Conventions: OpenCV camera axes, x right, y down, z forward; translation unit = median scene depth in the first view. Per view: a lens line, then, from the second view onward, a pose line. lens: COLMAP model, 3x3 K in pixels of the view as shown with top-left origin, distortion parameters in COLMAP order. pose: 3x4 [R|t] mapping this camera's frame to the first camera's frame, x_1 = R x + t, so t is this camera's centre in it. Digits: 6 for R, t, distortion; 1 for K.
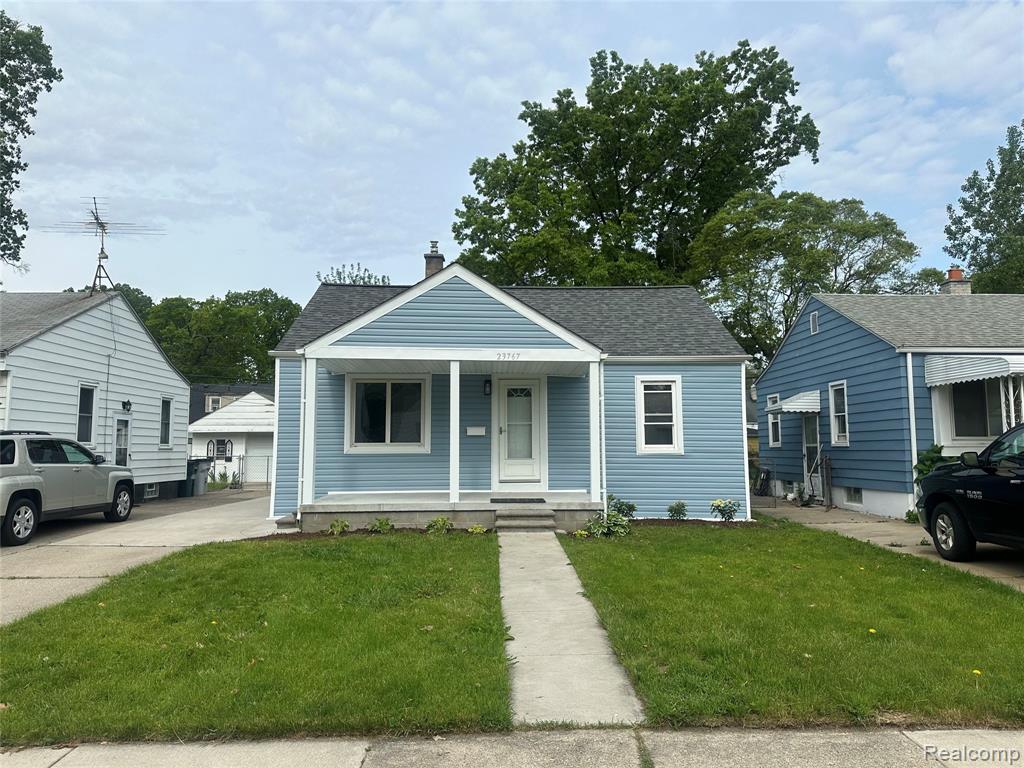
lens RADIAL K [[717.3, 0, 517.3], [0, 717.3, 375.3], [0, 0, 1]] dist [0.160170, -0.229954]
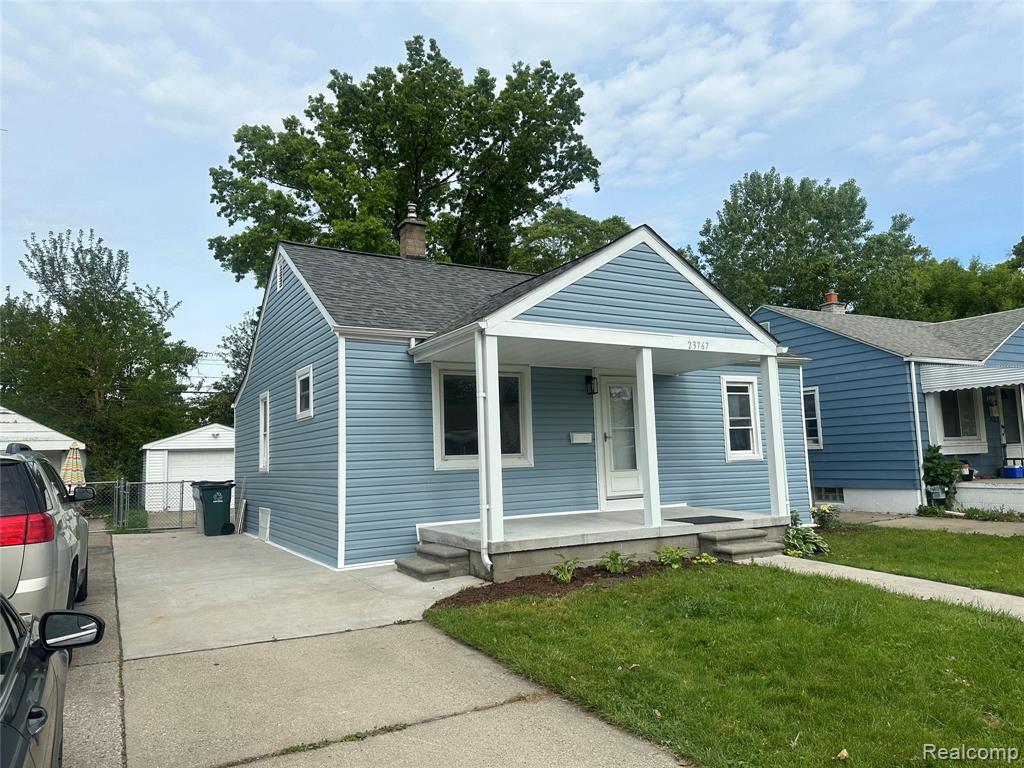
lens RADIAL K [[713.8, 0, 512.0], [0, 713.8, 384.0], [0, 0, 1]] dist [0.105867, -0.143066]
pose [[0.887174, 0.022580, 0.460882, -0.493387], [-0.019180, 0.999743, -0.012060, 0.027168], [-0.461036, 0.001859, 0.887380, 0.311773]]
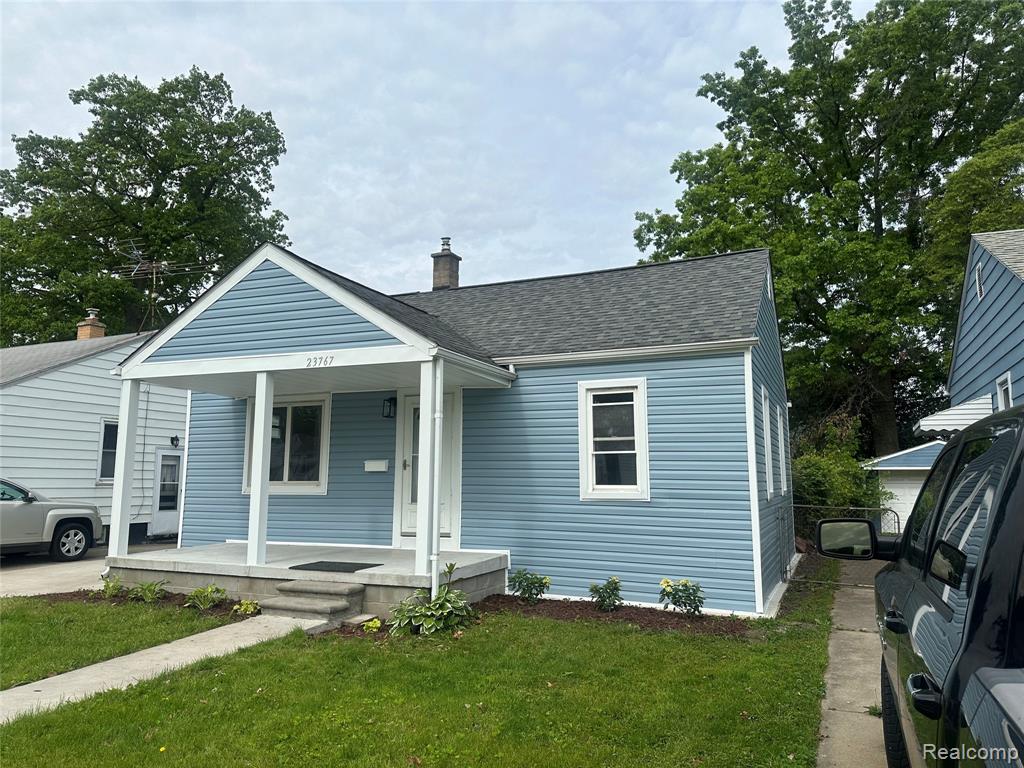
lens RADIAL K [[713.8, 0, 512.0], [0, 713.8, 384.0], [0, 0, 1]] dist [0.105867, -0.143066]
pose [[0.899731, -0.053365, -0.433169, 0.395916], [0.038920, 0.998353, -0.042154, 0.028563], [0.434705, 0.021068, 0.900326, 0.375095]]
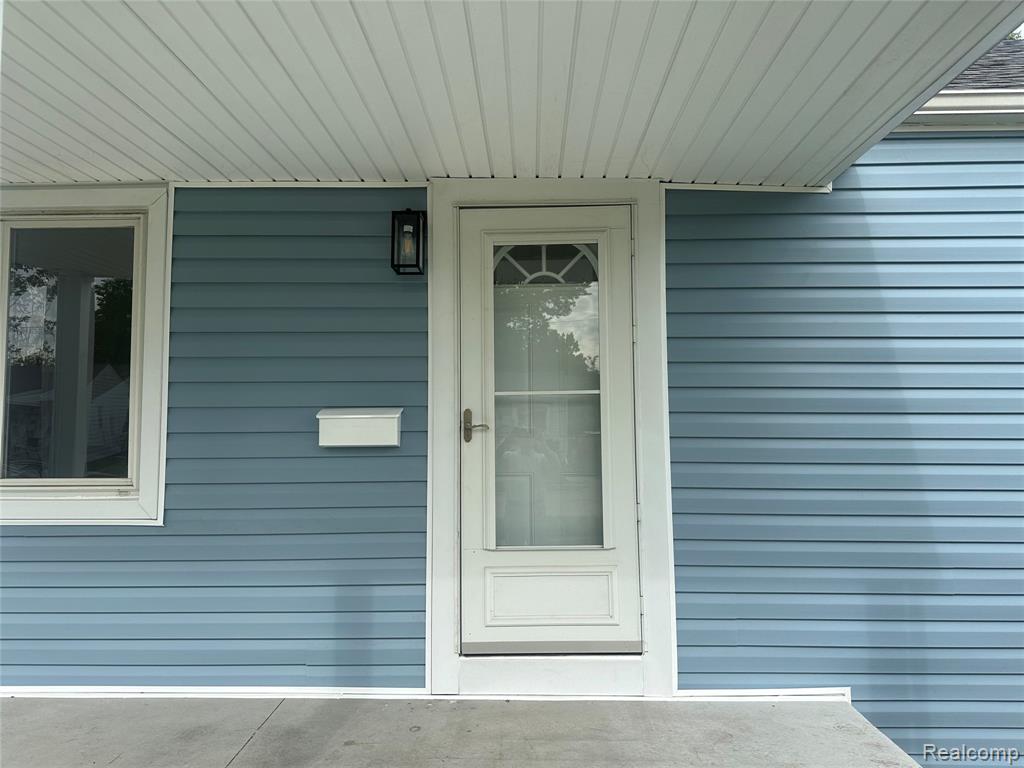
lens RADIAL K [[713.8, 0, 512.0], [0, 713.8, 384.0], [0, 0, 1]] dist [0.105867, -0.143066]
pose [[0.997886, -0.008915, -0.064373, 0.006589], [0.011058, 0.999393, 0.033021, 0.055329], [0.064040, -0.033663, 0.997379, 0.759940]]
